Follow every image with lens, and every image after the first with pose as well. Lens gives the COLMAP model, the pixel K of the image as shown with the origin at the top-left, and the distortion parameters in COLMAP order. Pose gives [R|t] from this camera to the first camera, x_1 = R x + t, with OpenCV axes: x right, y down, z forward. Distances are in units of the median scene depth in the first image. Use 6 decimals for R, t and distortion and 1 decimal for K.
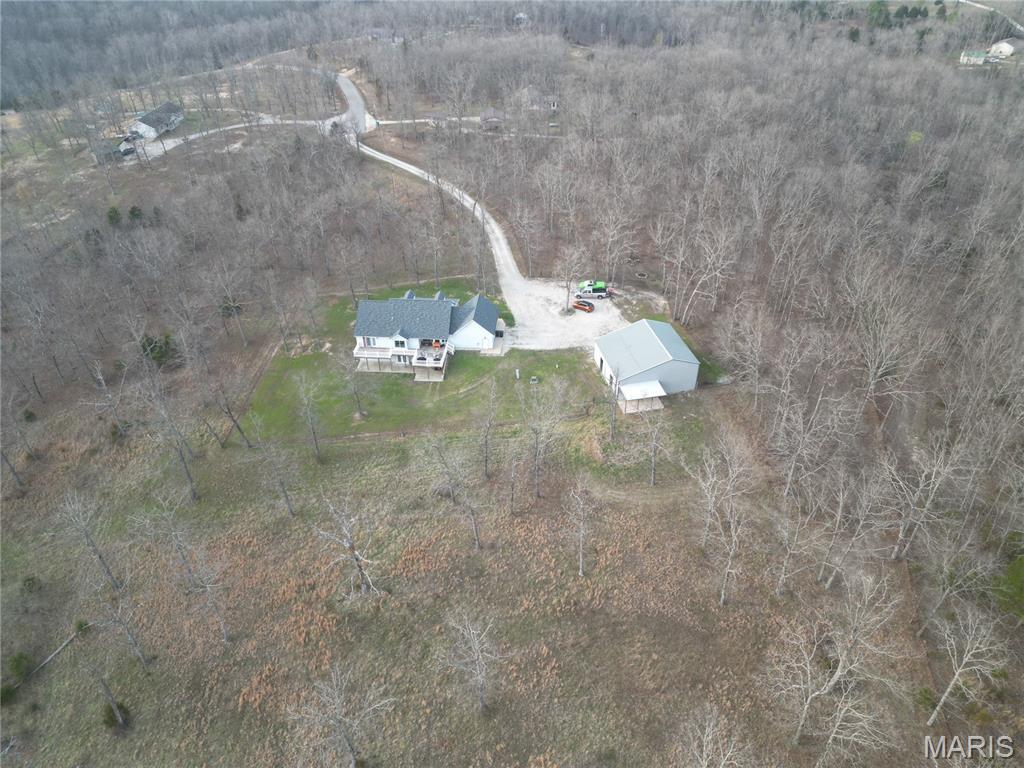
lens RADIAL K [[713.0, 0, 516.9], [0, 713.0, 386.9], [0, 0, 1]] dist [0.028481, -0.013759]
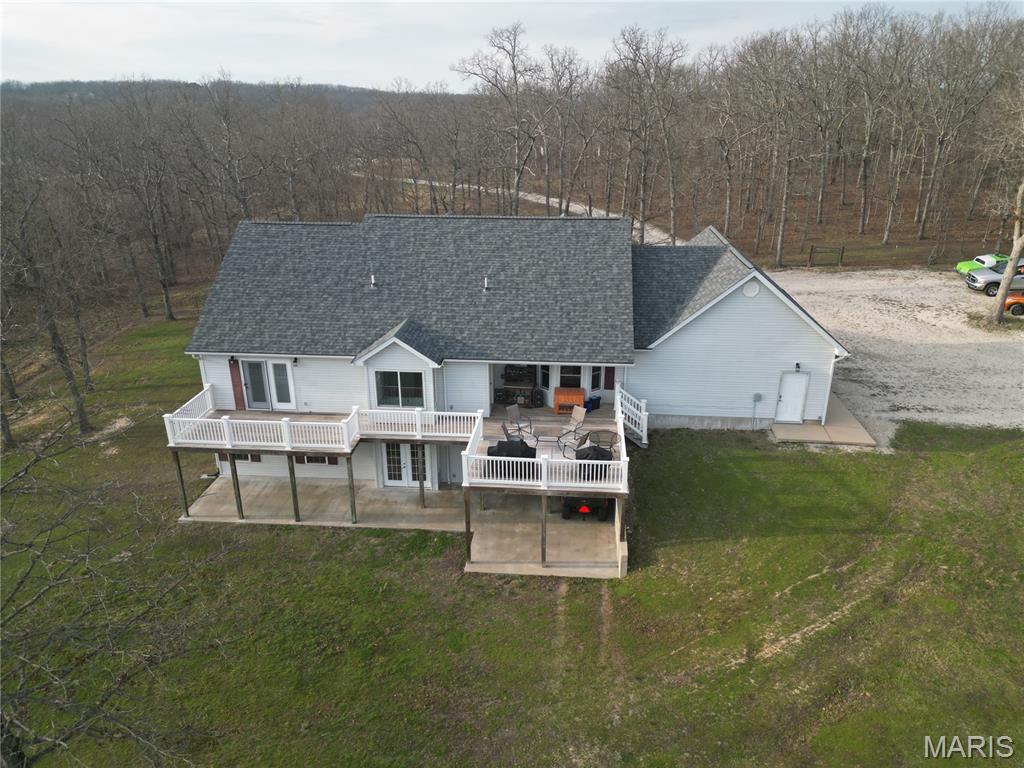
lens RADIAL K [[713.0, 0, 511.4], [0, 713.0, 379.0], [0, 0, 1]] dist [0.028481, -0.013759]
pose [[0.999904, 0.005622, -0.012702, -0.128485], [-0.008719, 0.965887, -0.258817, -0.009093], [0.010813, 0.258902, 0.965843, 0.796276]]
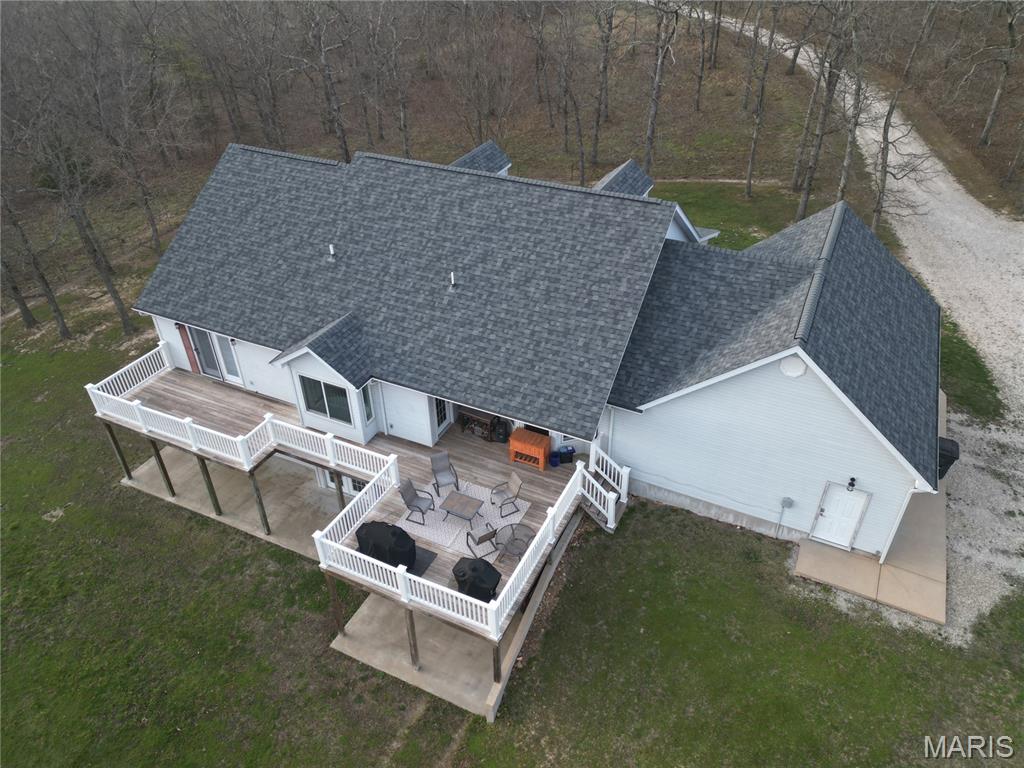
lens RADIAL K [[713.0, 0, 510.0], [0, 713.0, 381.3], [0, 0, 1]] dist [0.028481, -0.013759]
pose [[0.931408, 0.207016, -0.299372, -0.070212], [-0.211828, 0.977165, 0.016667, -0.077087], [0.295986, 0.047891, 0.953991, 0.844880]]
